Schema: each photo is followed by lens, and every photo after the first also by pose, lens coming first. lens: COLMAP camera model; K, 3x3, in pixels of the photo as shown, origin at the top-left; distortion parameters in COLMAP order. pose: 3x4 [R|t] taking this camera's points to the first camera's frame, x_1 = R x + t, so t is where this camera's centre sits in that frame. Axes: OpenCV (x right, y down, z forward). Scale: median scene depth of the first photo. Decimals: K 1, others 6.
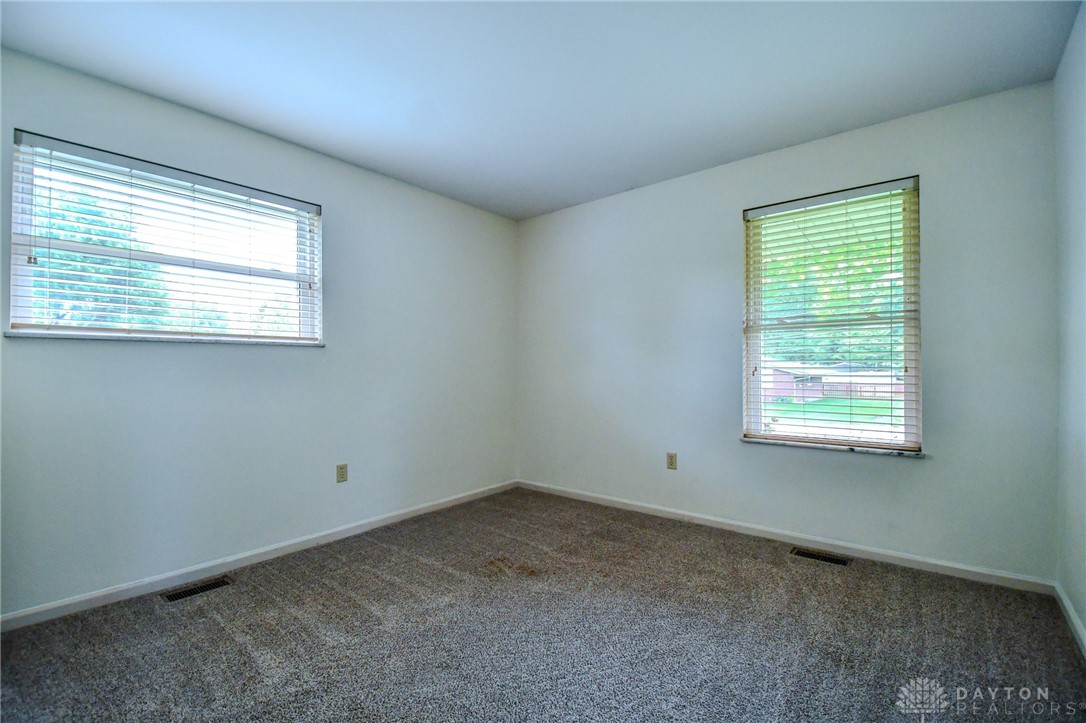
lens RADIAL K [[474.7, 0, 535.9], [0, 474.7, 367.2], [0, 0, 1]] dist [0.016106, -0.022913]
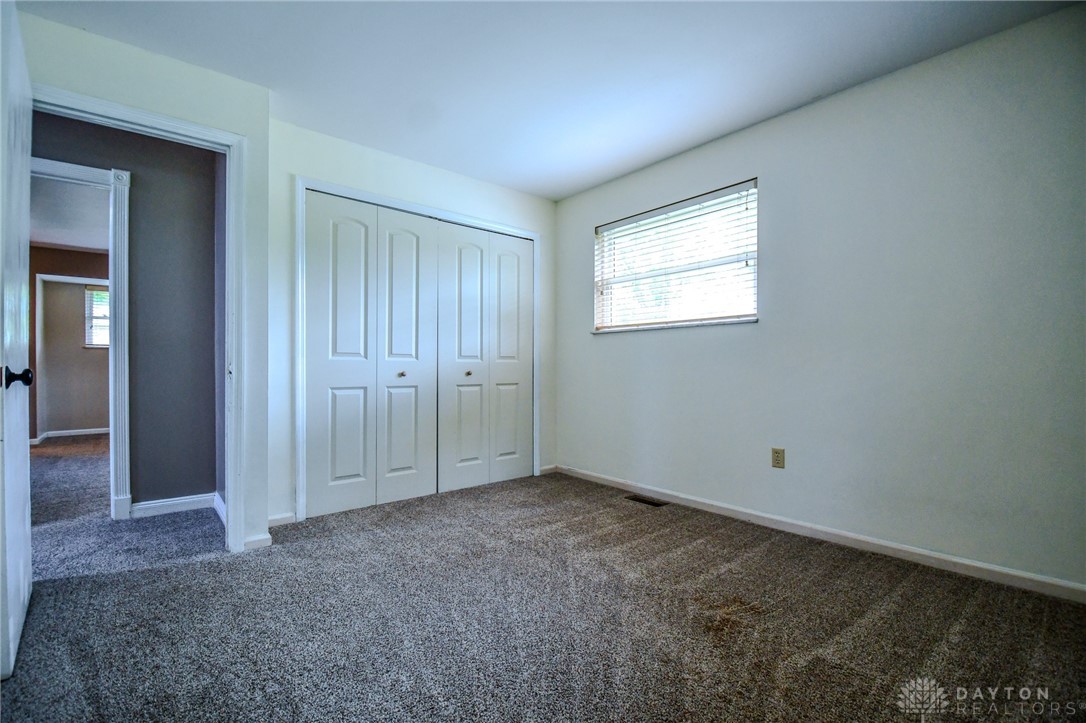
lens RADIAL K [[474.7, 0, 535.9], [0, 474.7, 367.2], [0, 0, 1]] dist [0.016106, -0.022913]
pose [[-0.187437, 0.001225, -0.982276, 0.700375], [0.003104, 0.999995, 0.000654, 0.057449], [0.982272, -0.002926, -0.187440, 0.873810]]
